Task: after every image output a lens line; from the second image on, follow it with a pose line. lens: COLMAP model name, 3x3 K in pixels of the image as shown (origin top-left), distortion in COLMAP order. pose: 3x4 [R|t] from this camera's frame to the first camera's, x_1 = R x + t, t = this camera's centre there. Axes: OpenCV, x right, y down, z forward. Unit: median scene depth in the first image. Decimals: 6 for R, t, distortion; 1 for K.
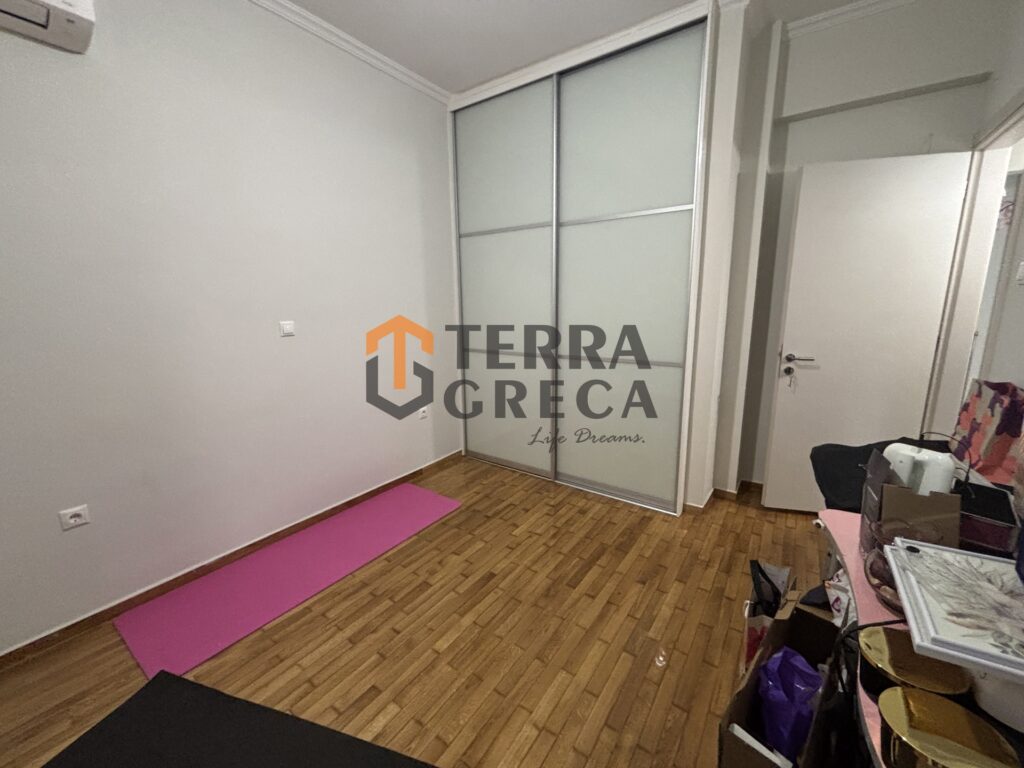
lens RADIAL K [[420.0, 0, 505.4], [0, 420.0, 384.2], [0, 0, 1]] dist [-0.001289, 0.000848]
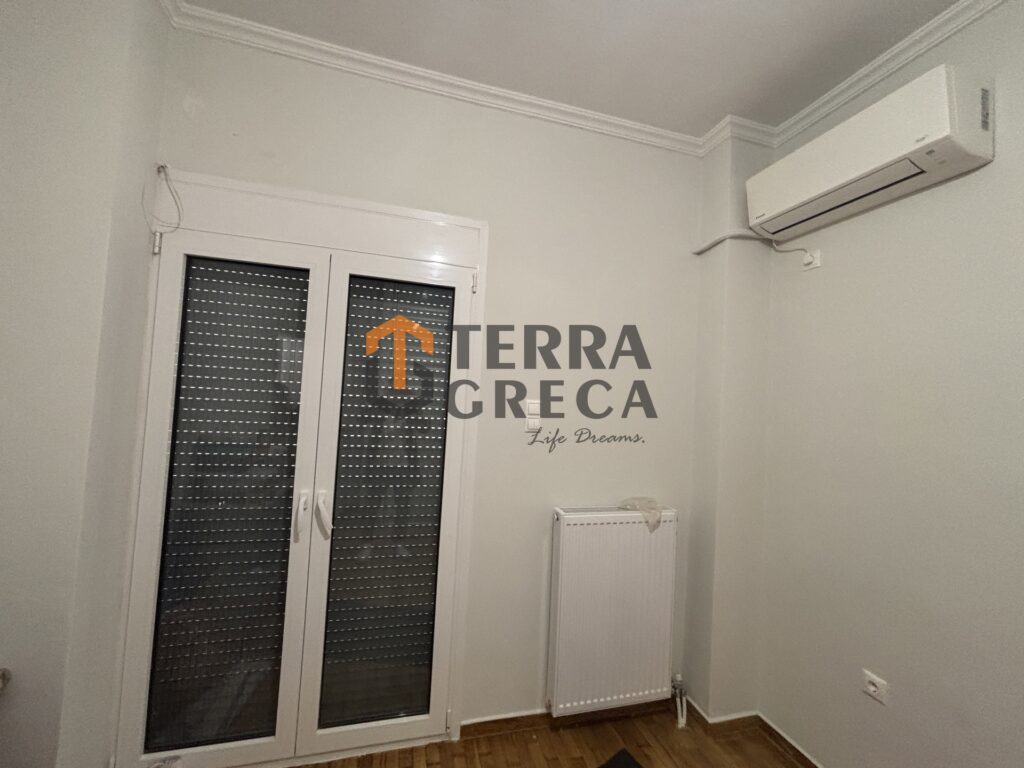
lens RADIAL K [[420.0, 0, 515.2], [0, 420.0, 380.3], [0, 0, 1]] dist [-0.001289, 0.000848]
pose [[-0.623501, -0.051005, -0.780157, 0.173735], [-0.197053, 0.975907, 0.093682, -0.248639], [0.756582, 0.212143, -0.618529, 0.839489]]
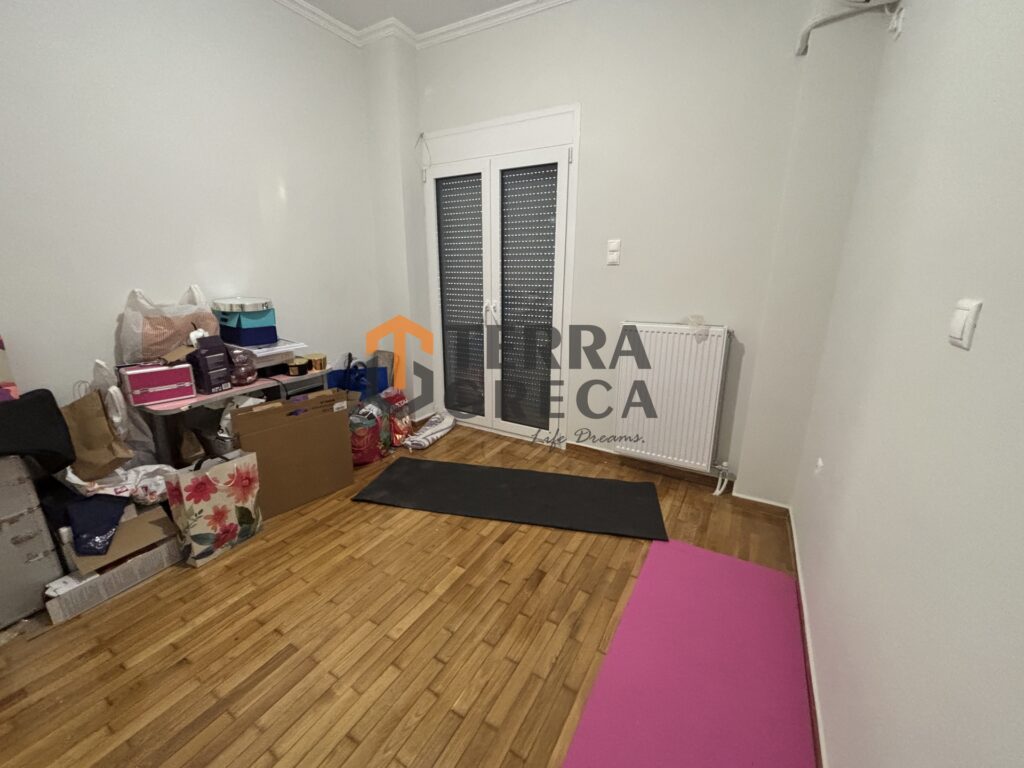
lens RADIAL K [[420.0, 0, 513.6], [0, 420.0, 369.4], [0, 0, 1]] dist [-0.001289, 0.000848]
pose [[-0.994733, 0.039067, -0.094758, -0.202097], [-0.004800, 0.905736, 0.423815, -0.311590], [0.102383, 0.422038, -0.900779, 1.667679]]
